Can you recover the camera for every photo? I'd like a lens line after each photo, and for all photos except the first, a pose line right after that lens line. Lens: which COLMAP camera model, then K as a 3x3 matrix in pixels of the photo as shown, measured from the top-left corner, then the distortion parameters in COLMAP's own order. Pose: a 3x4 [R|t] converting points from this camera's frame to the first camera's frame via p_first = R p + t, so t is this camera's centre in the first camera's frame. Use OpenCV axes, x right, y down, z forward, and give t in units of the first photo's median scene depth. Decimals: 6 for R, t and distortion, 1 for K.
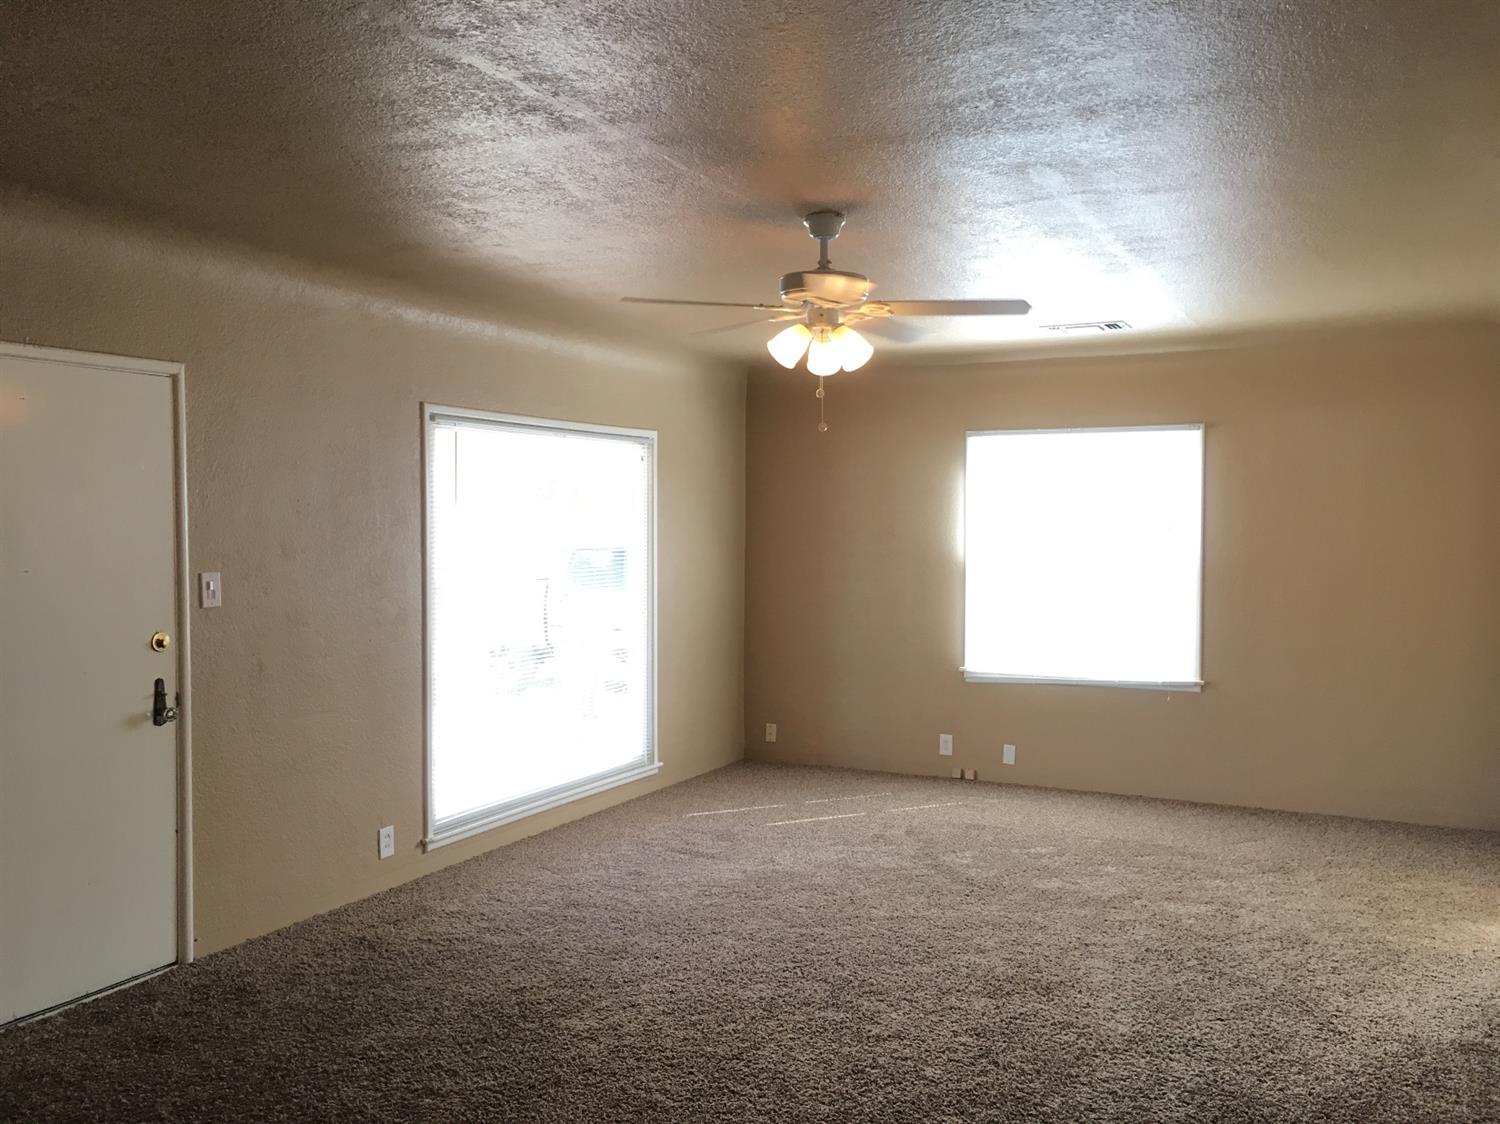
lens RADIAL K [[1271.6, 0, 710.2], [0, 1271.6, 566.5], [0, 0, 1]] dist [0.093601, -0.122226]
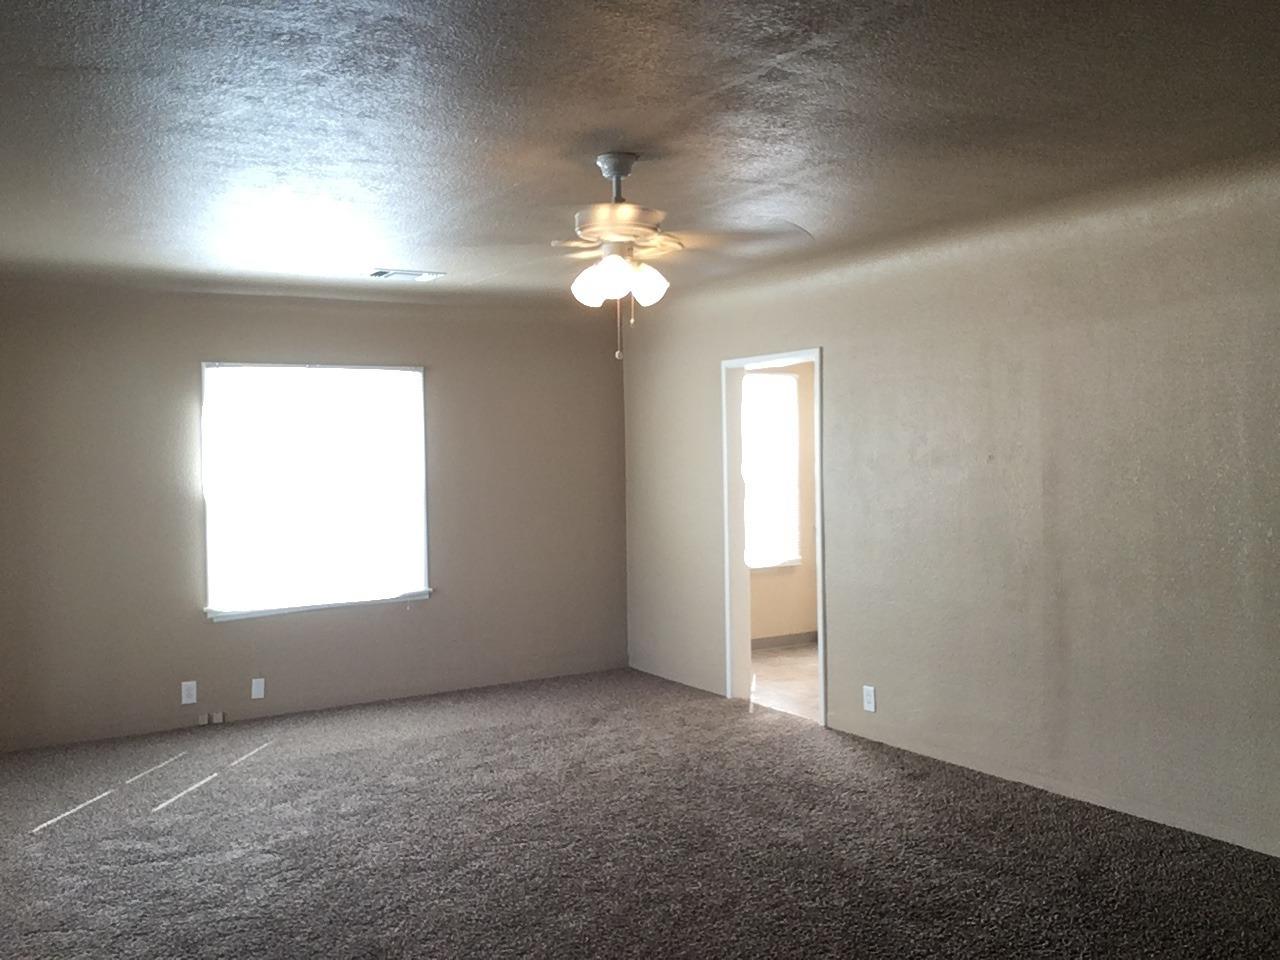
lens RADIAL K [[1195.6, 0, 606.2], [0, 1195.6, 475.4], [0, 0, 1]] dist [0.015711, -0.067814]
pose [[0.520087, -0.030065, 0.853584, -0.500693], [0.052861, 0.998597, 0.002964, -0.008662], [-0.852476, 0.043580, 0.520947, 0.332885]]
